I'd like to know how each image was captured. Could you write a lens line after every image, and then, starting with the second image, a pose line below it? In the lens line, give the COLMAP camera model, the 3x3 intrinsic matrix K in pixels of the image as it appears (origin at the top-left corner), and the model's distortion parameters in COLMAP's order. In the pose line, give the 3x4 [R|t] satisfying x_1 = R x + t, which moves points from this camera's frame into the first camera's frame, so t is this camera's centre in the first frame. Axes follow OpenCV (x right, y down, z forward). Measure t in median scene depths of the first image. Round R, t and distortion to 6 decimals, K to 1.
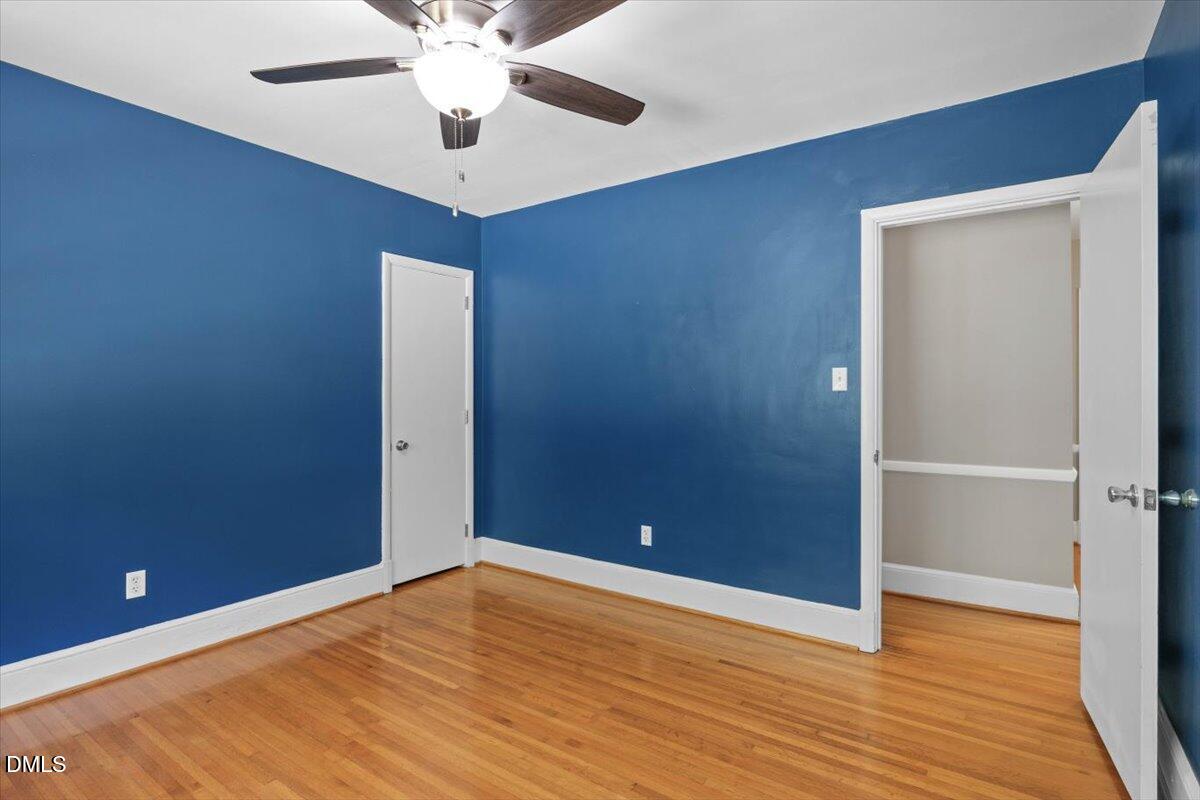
lens RADIAL K [[605.4, 0, 600.4], [0, 605.4, 398.6], [0, 0, 1]] dist [-0.002018, -0.000588]
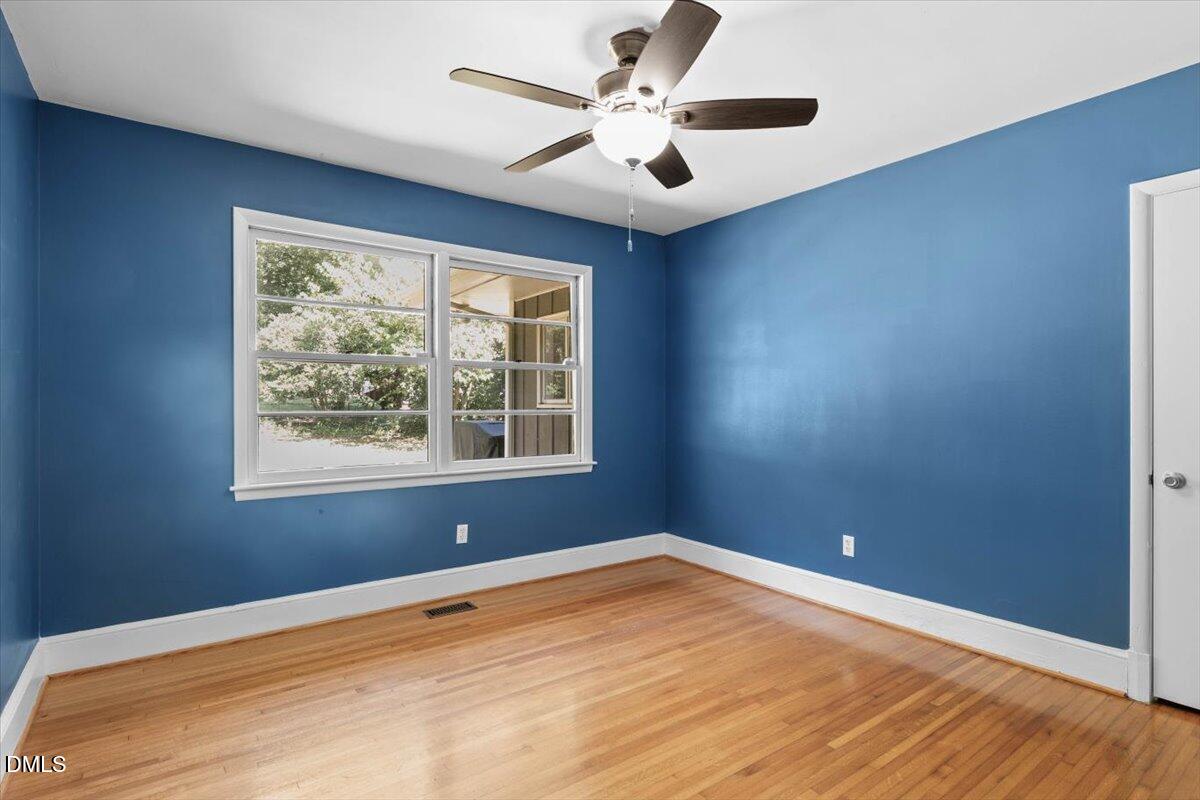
lens RADIAL K [[605.4, 0, 600.4], [0, 605.4, 398.6], [0, 0, 1]] dist [-0.002018, -0.000588]
pose [[-0.332960, 0.001540, -0.942940, 0.635526], [0.006395, 0.999979, -0.000625, -0.013931], [0.942919, -0.006239, -0.332963, 0.921033]]
